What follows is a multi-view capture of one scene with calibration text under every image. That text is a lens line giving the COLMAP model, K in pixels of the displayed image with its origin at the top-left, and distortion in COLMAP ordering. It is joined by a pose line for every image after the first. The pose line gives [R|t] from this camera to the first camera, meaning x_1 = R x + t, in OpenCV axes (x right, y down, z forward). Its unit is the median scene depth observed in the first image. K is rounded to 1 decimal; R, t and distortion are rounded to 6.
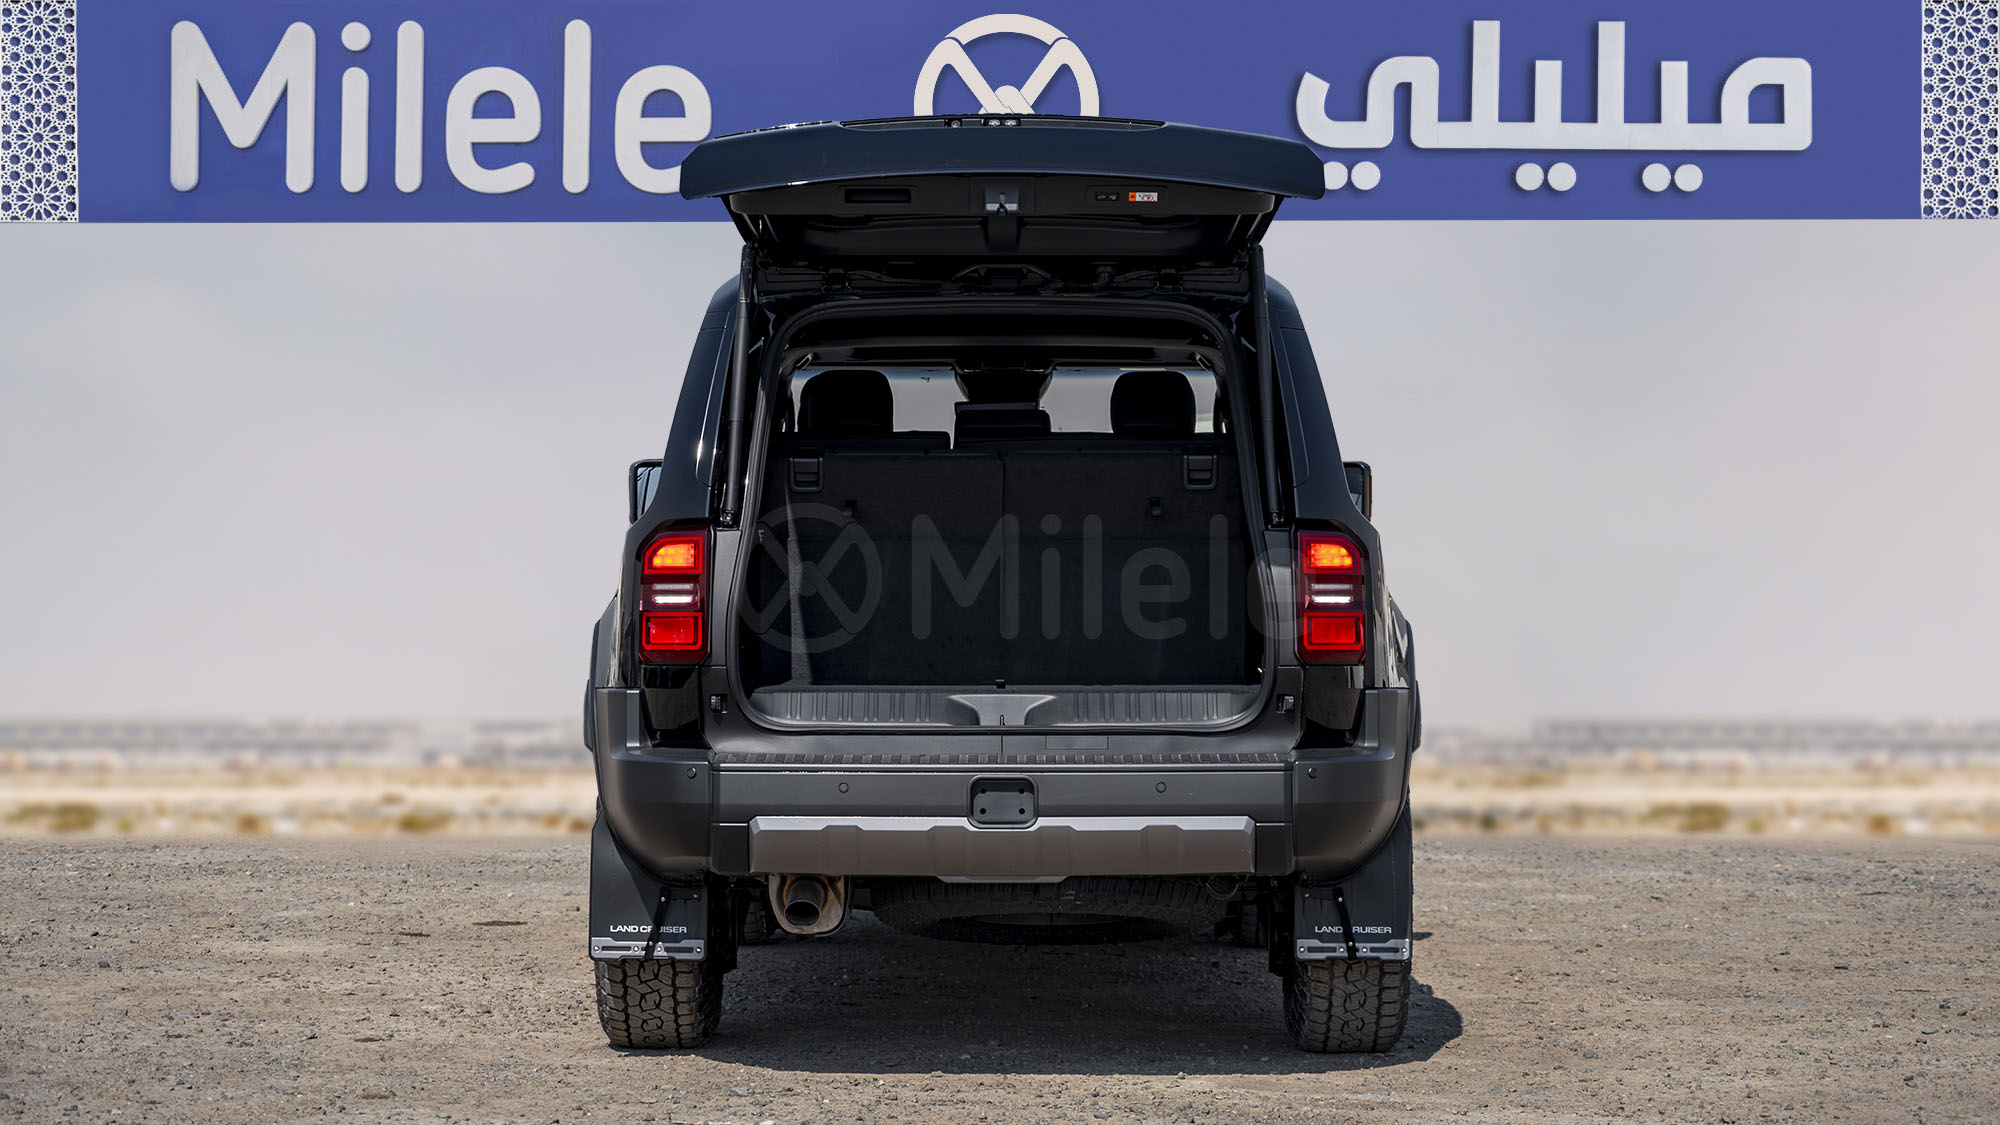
lens RADIAL K [[4080.4, 0, 1005.8], [0, 4080.4, 569.3], [0, 0, 1]] dist [0.067442, 0.000000]
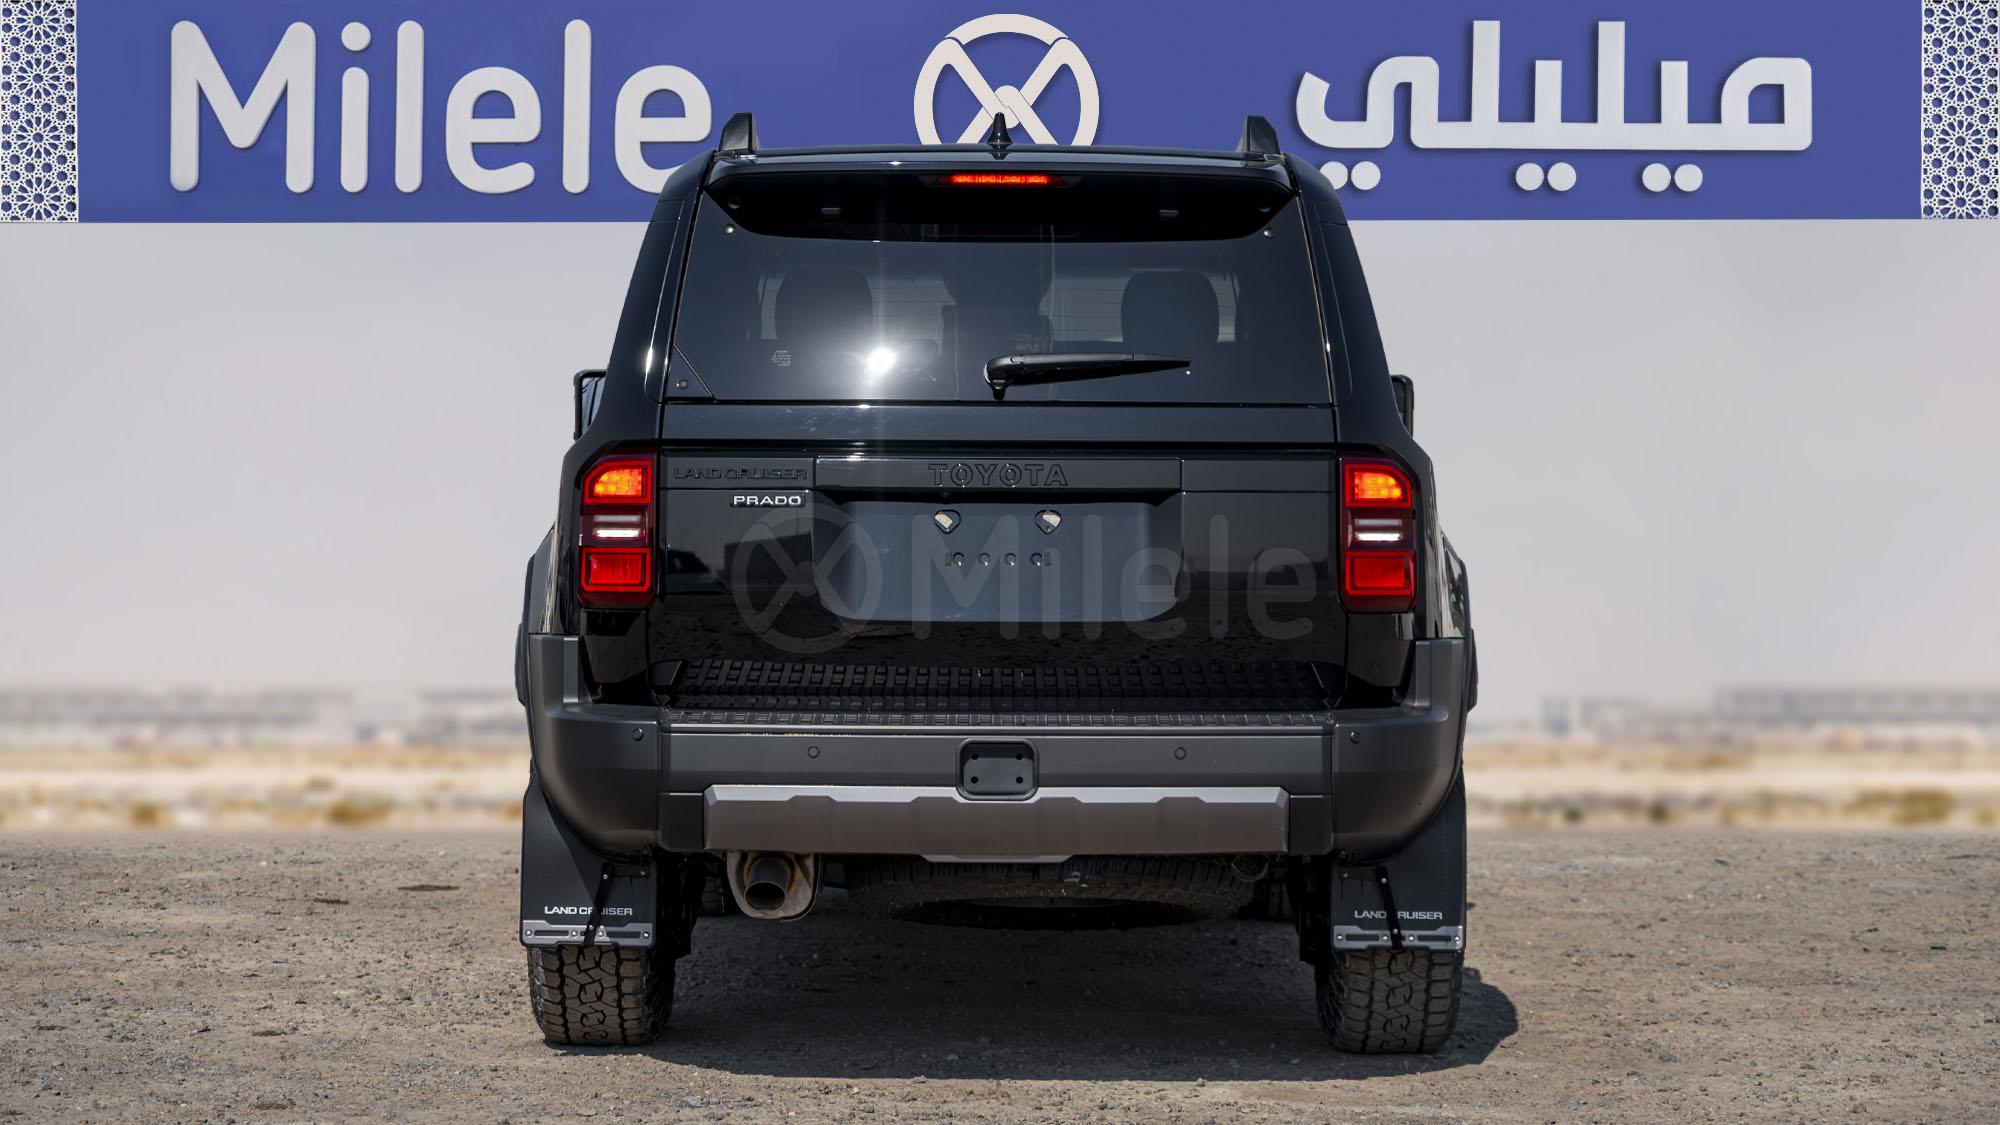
lens RADIAL K [[4080.4, 0, 994.3], [0, 4080.4, 551.3], [0, 0, 1]] dist [0.067442, 0.000000]
pose [[0.999985, 0.004725, 0.002726, -0.003833], [-0.004781, 0.999767, 0.021054, -0.007164], [-0.002626, -0.021067, 0.999775, 0.130670]]
